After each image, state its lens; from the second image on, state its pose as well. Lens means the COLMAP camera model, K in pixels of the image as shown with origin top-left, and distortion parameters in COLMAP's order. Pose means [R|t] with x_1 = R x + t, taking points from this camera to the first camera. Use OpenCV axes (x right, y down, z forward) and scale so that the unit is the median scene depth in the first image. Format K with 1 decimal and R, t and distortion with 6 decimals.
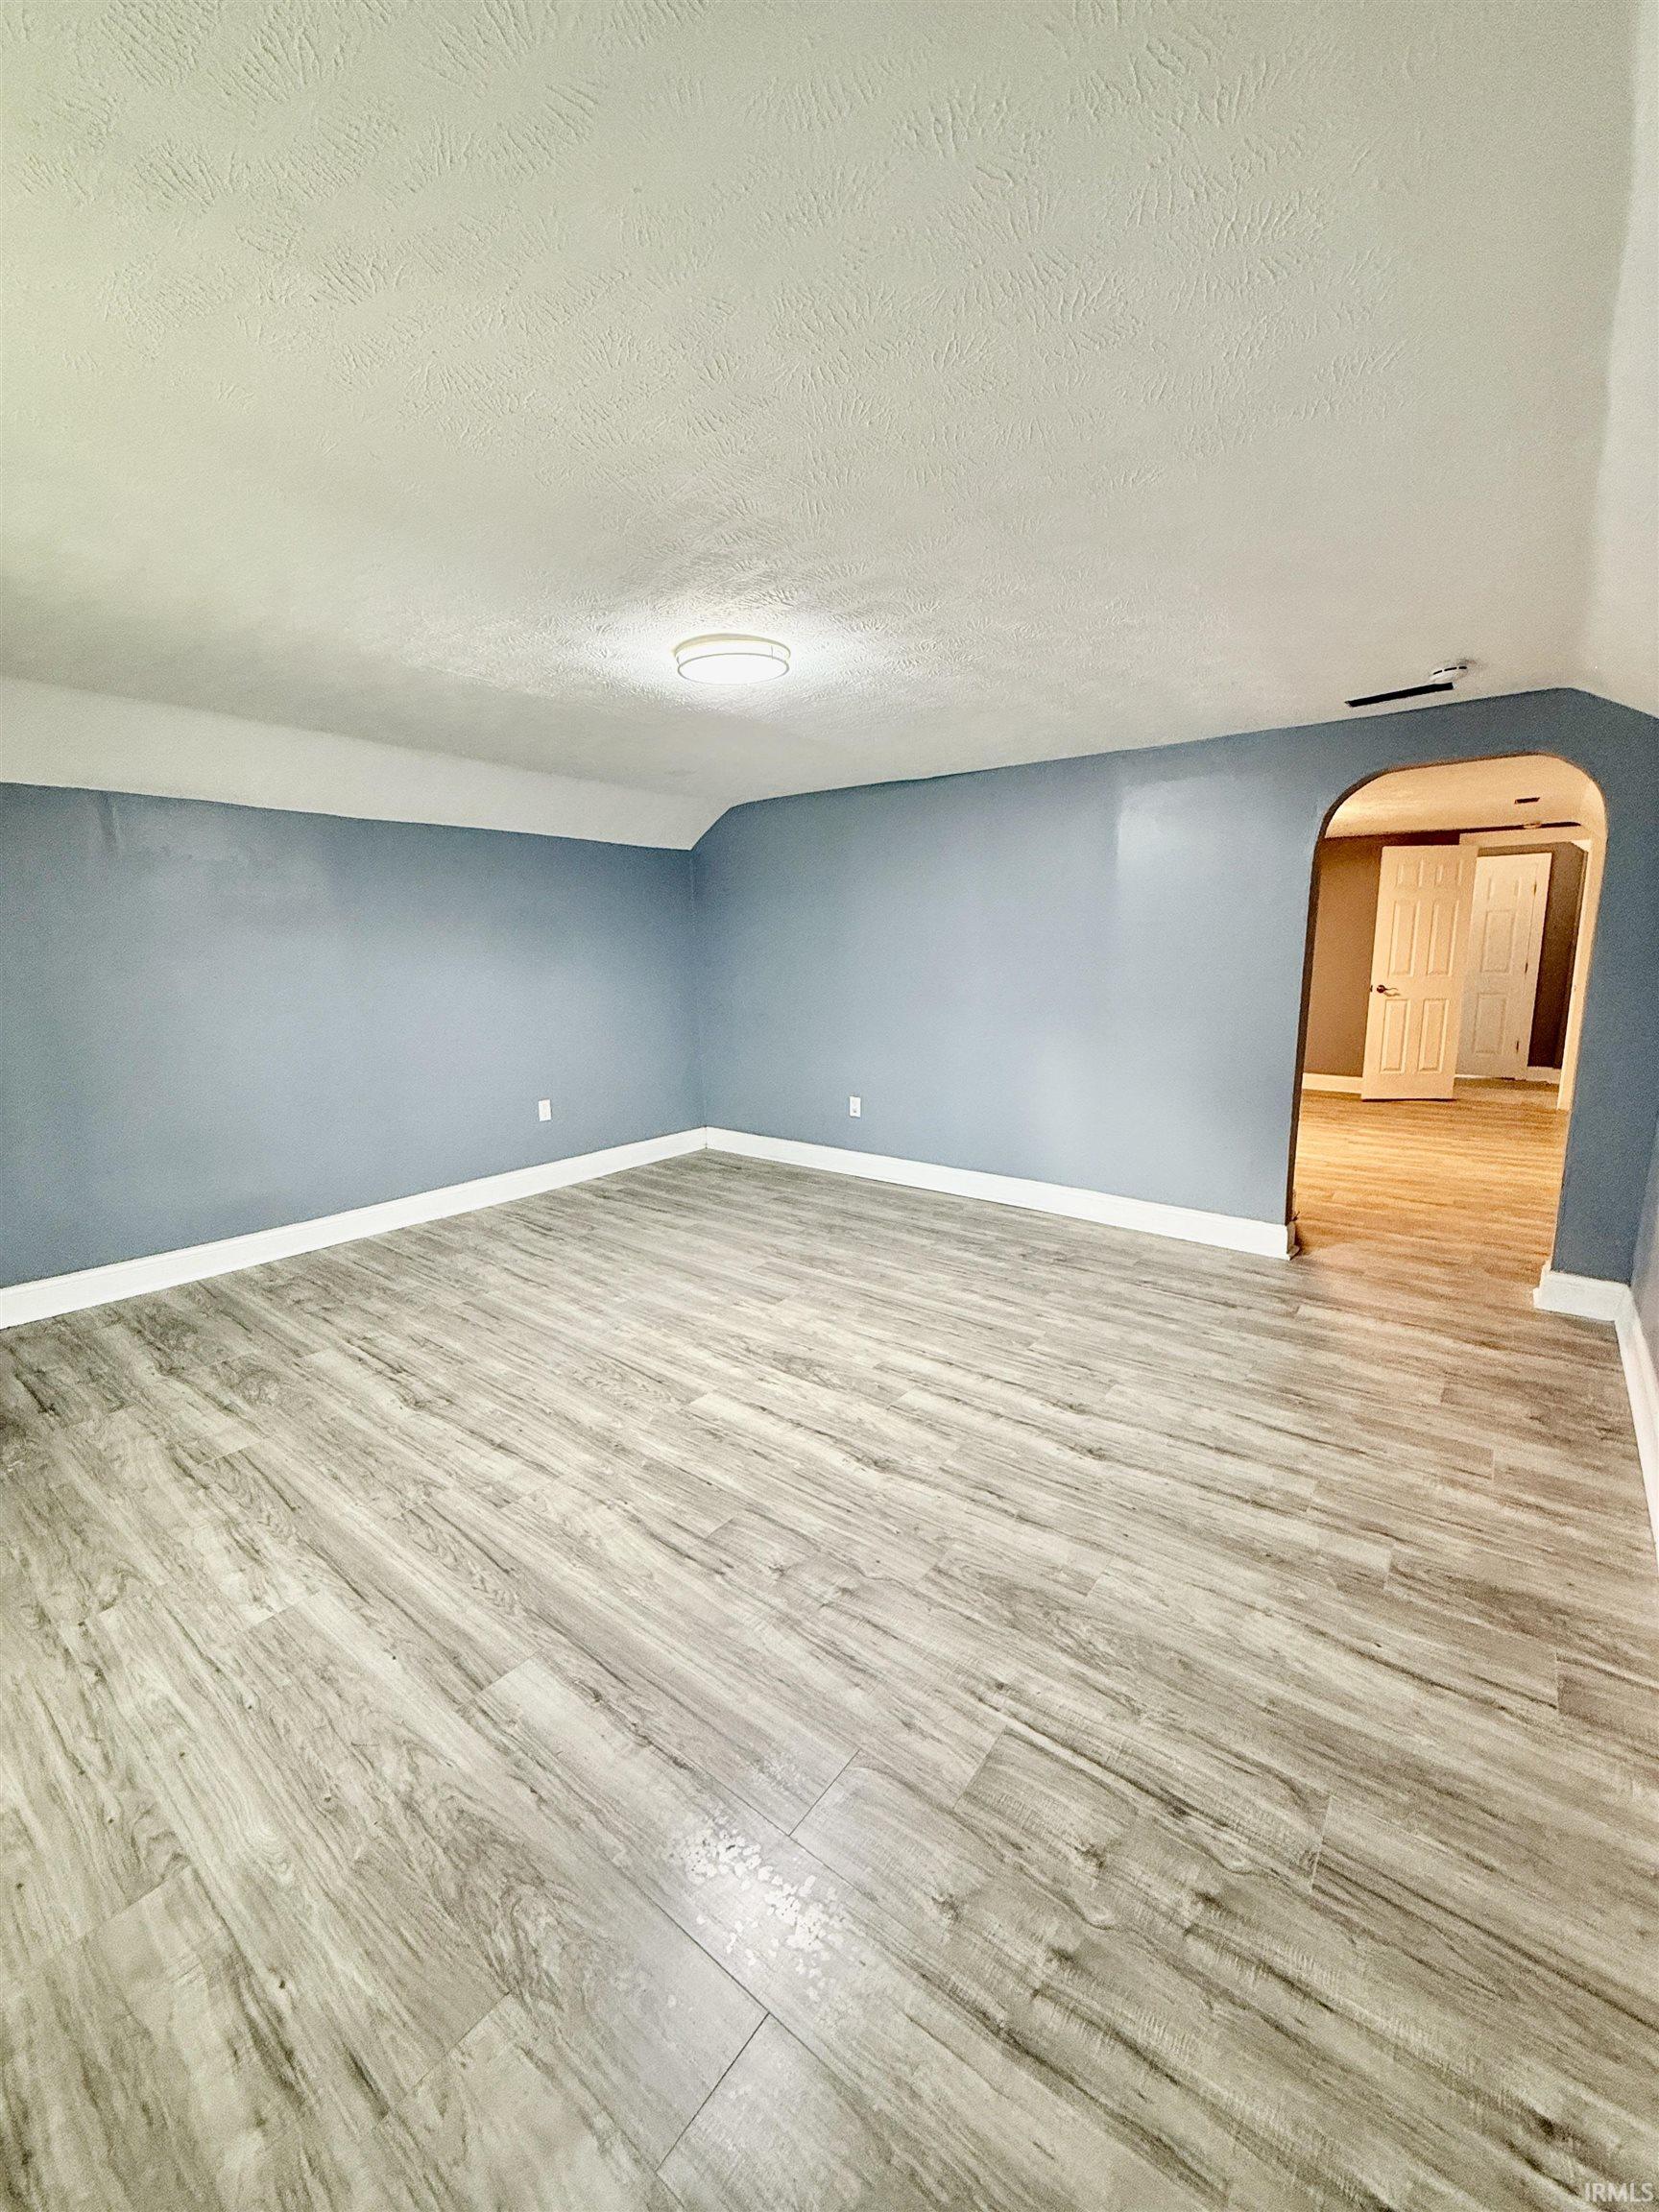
lens RADIAL K [[903.4, 0, 829.5], [0, 903.4, 1106.0], [0, 0, 1]] dist [-0.002918, 0.000039]
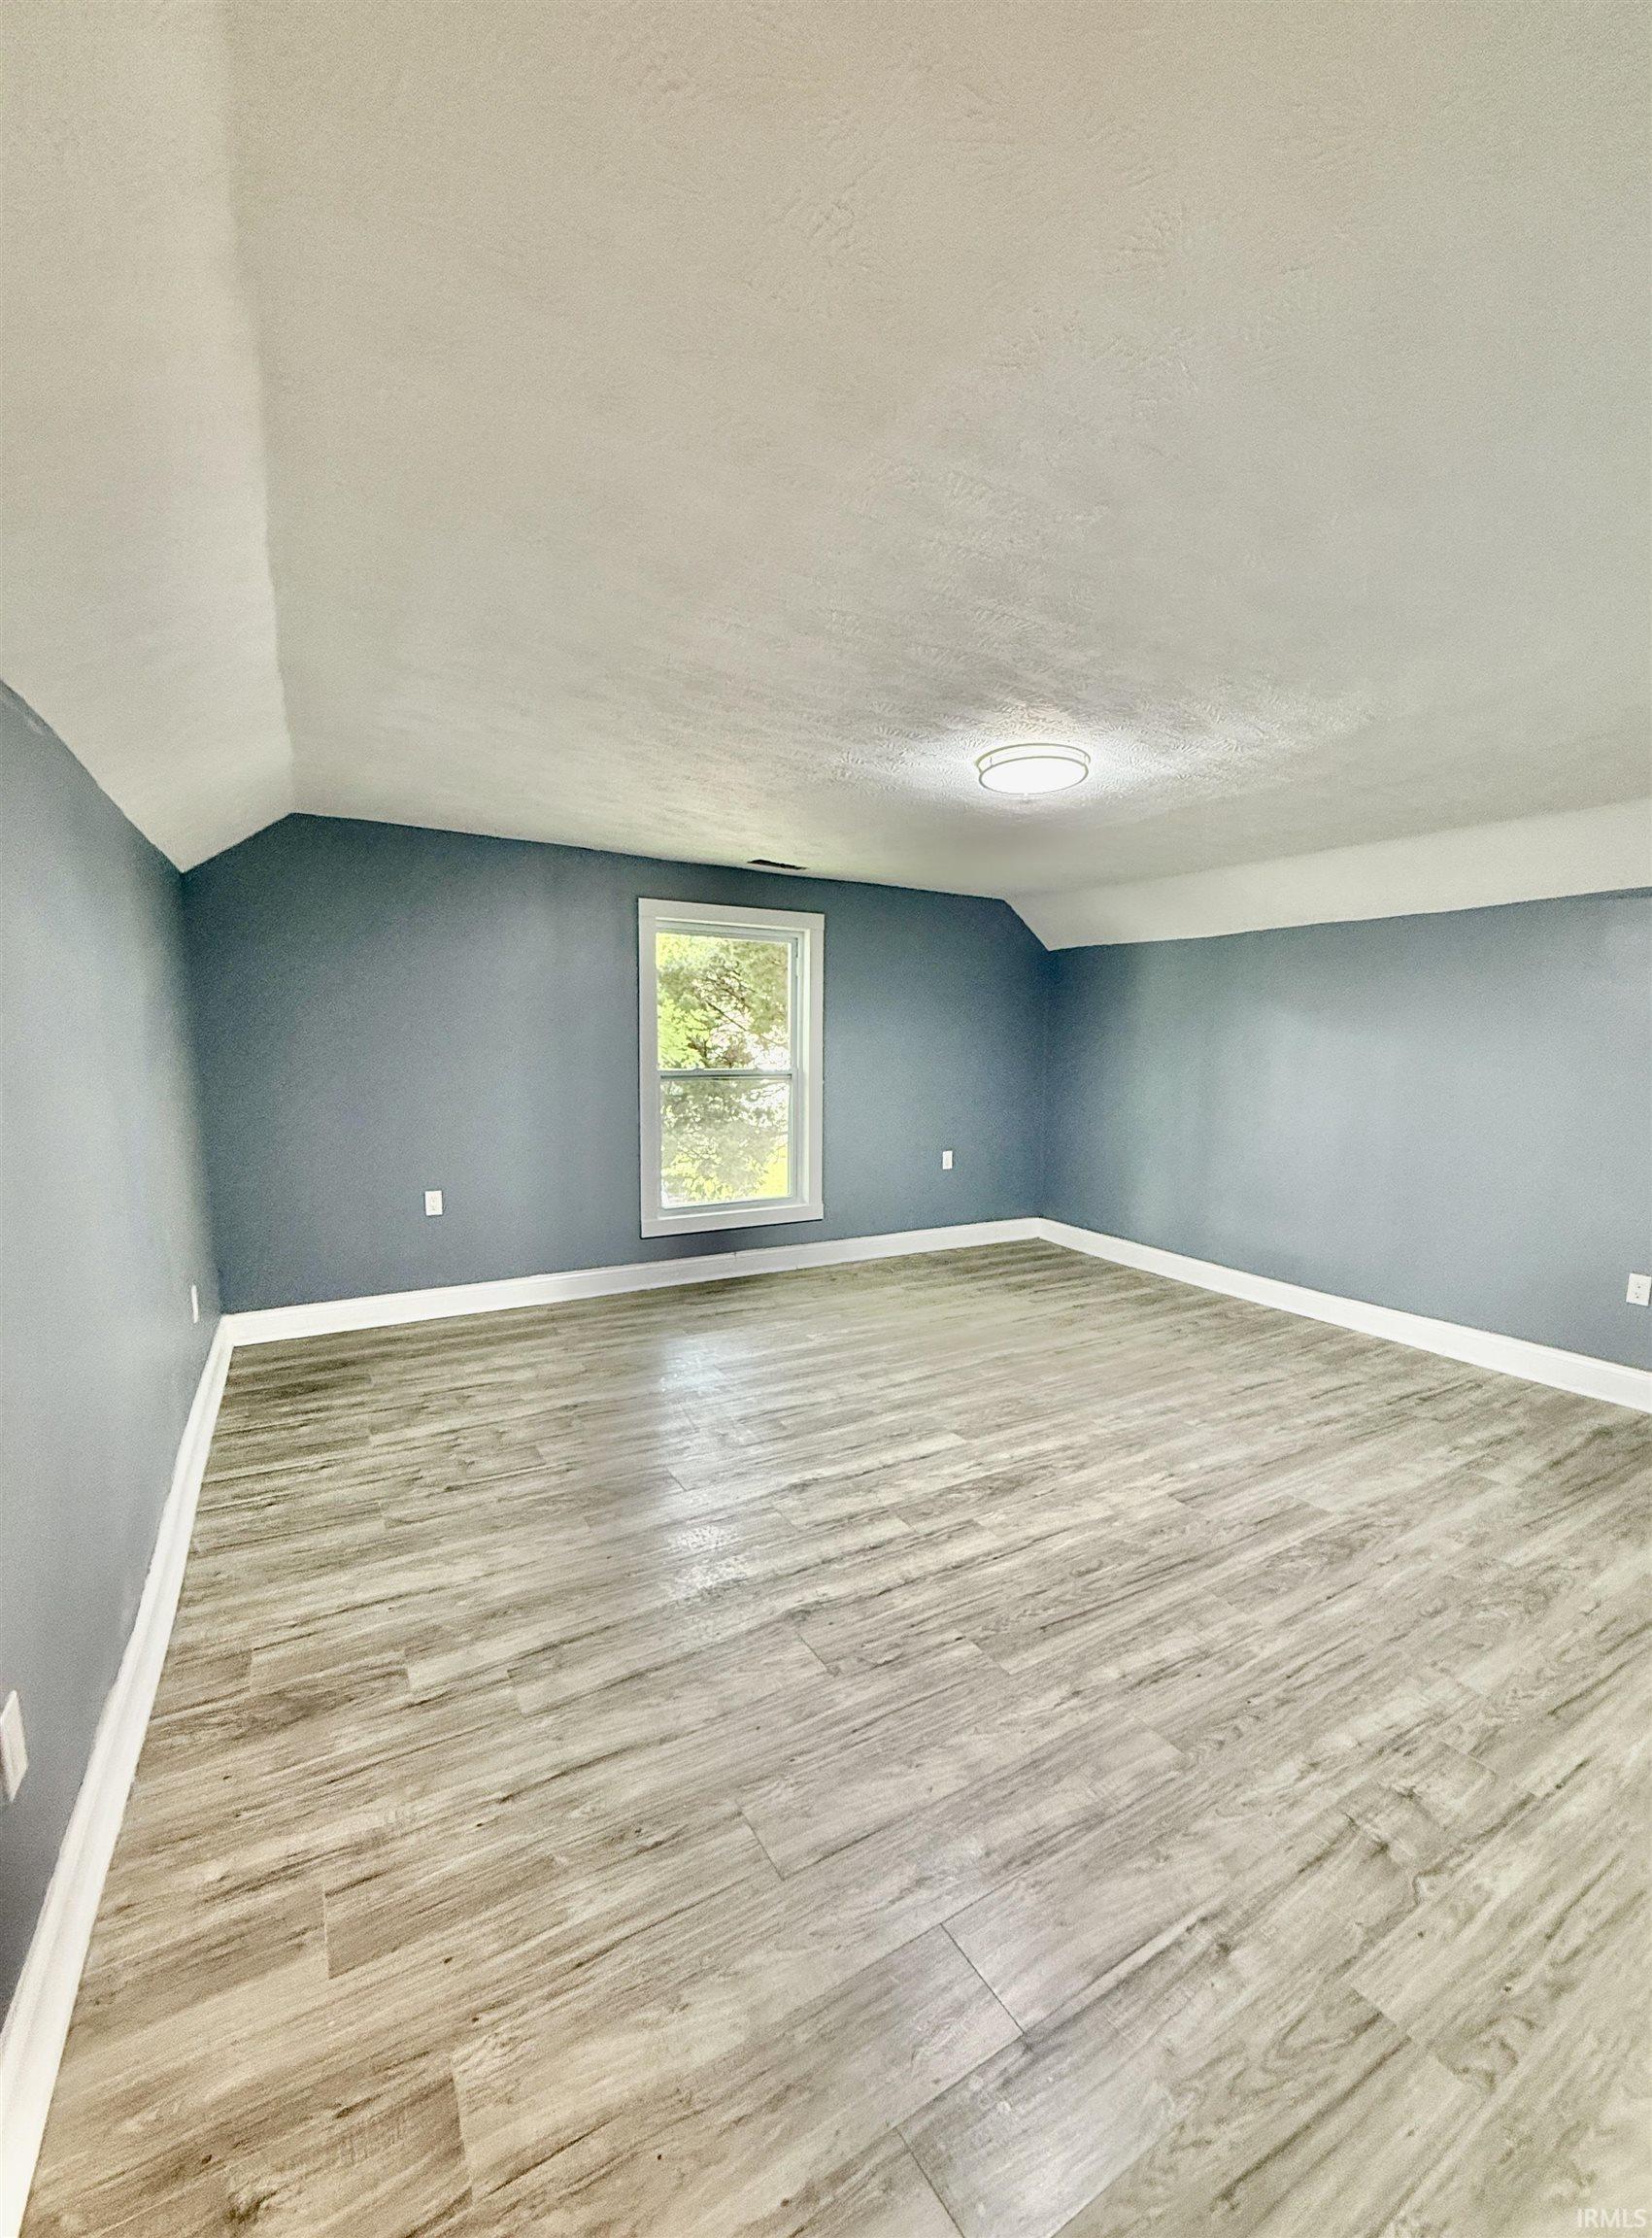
lens RADIAL K [[947.7, 0, 826.0], [0, 947.7, 1119.0], [0, 0, 1]] dist [-0.000969, 0.000124]
pose [[-0.395553, 0.080443, -0.914914, 1.006733], [-0.171379, 0.972196, 0.159573, -0.227428], [0.902312, 0.219917, -0.370769, 1.256061]]
